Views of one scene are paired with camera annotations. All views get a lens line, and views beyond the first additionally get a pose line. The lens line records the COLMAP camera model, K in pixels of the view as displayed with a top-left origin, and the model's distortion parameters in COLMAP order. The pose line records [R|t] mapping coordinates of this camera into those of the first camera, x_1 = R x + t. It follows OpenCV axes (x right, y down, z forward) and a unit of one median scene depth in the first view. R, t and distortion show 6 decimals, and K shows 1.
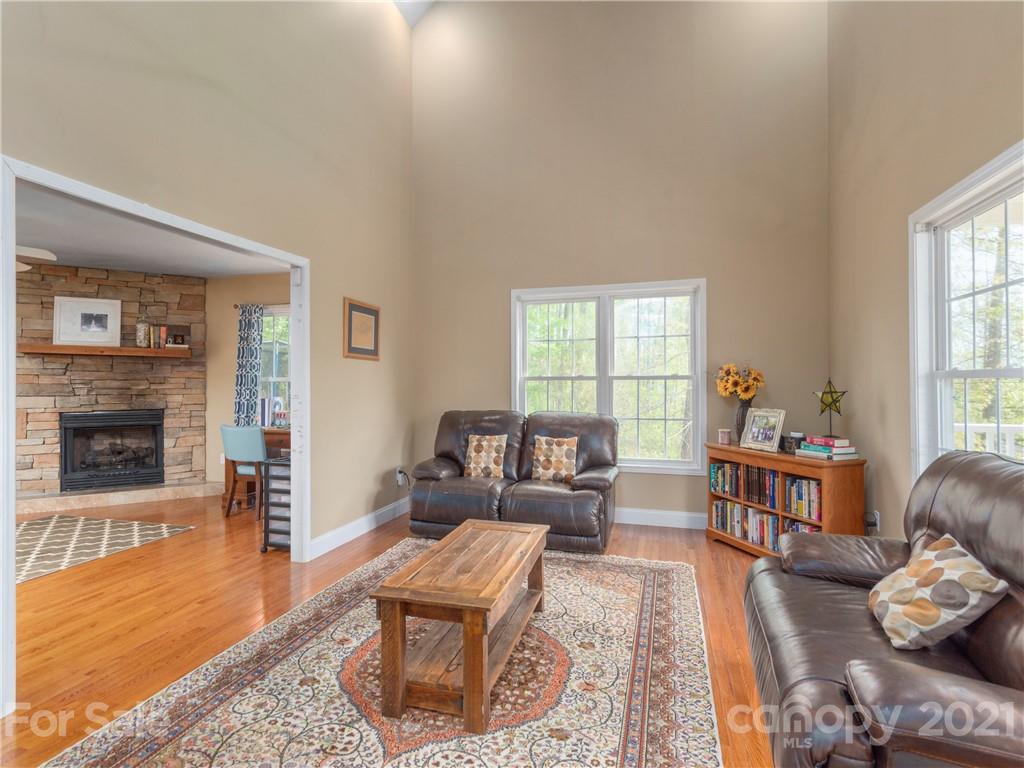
lens RADIAL K [[504.1, 0, 503.9], [0, 504.1, 383.7], [0, 0, 1]] dist [0.003749, 0.000173]
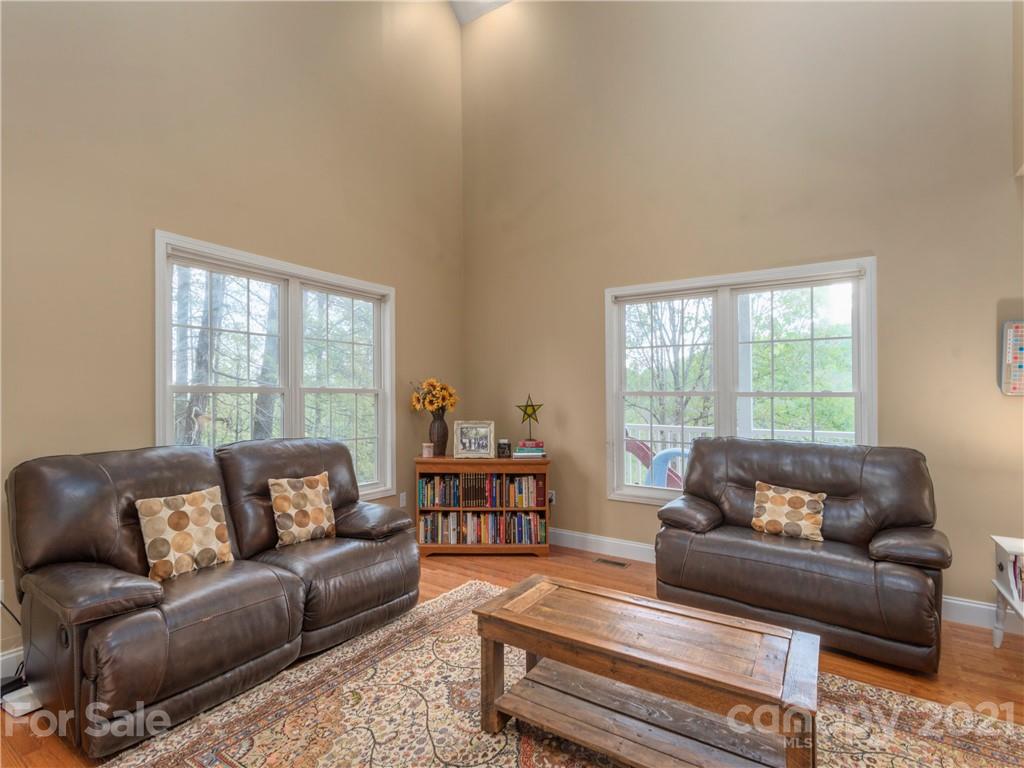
lens RADIAL K [[504.1, 0, 503.2], [0, 504.1, 388.2], [0, 0, 1]] dist [0.003749, 0.000173]
pose [[0.289065, 0.021155, 0.957076, -0.518735], [-0.003990, 0.999774, -0.020894, 0.000342], [-0.957301, 0.002220, 0.289085, 0.594221]]
